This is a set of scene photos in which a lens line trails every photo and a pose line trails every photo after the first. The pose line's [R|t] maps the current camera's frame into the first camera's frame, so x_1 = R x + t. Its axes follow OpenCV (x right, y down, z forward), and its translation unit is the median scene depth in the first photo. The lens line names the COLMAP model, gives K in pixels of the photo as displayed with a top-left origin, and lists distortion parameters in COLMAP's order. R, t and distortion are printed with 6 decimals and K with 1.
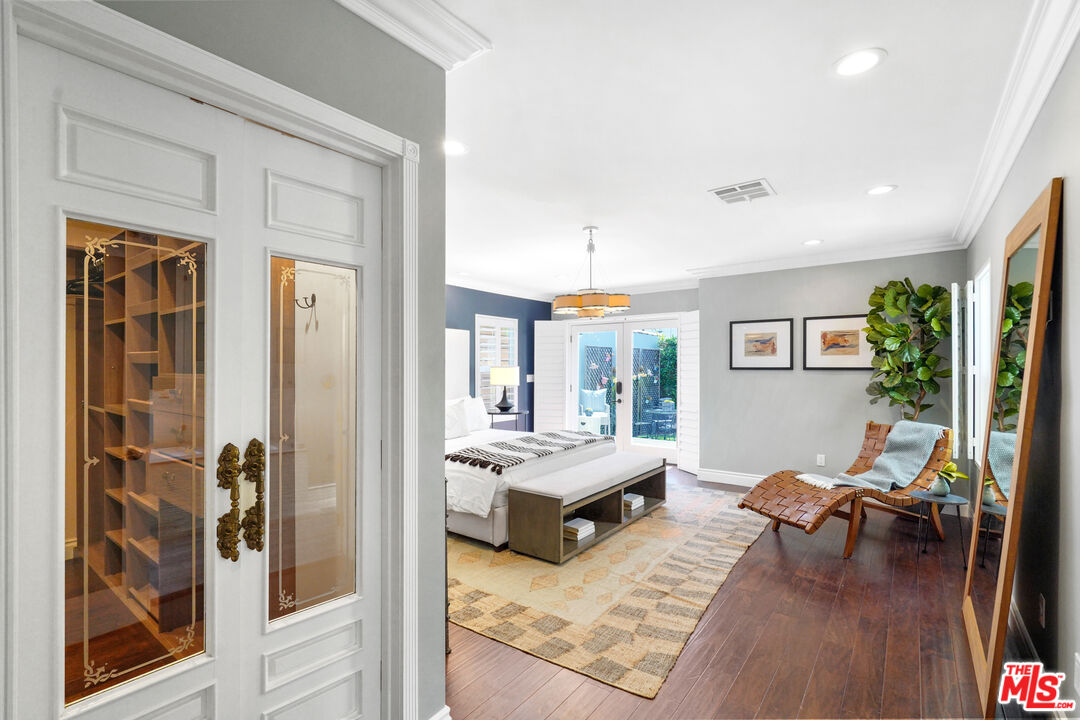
lens RADIAL K [[484.7, 0, 540.0], [0, 484.7, 360.0], [0, 0, 1]] dist [-0.000063, 0.000041]
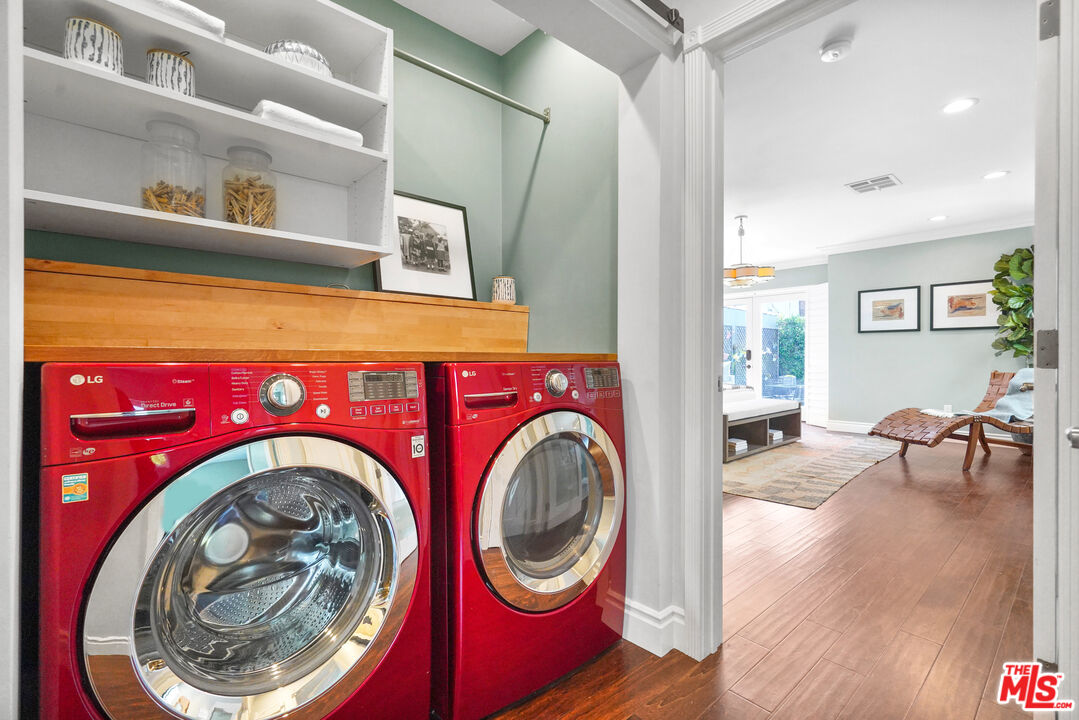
lens RADIAL K [[505.8, 0, 527.4], [0, 505.8, 357.7], [0, 0, 1]] dist [0.001774, 0.001159]
pose [[0.981771, -0.001221, -0.190063, -0.180805], [0.001940, 0.999992, 0.003598, 0.087581], [0.190057, -0.003902, 0.981765, -0.394157]]
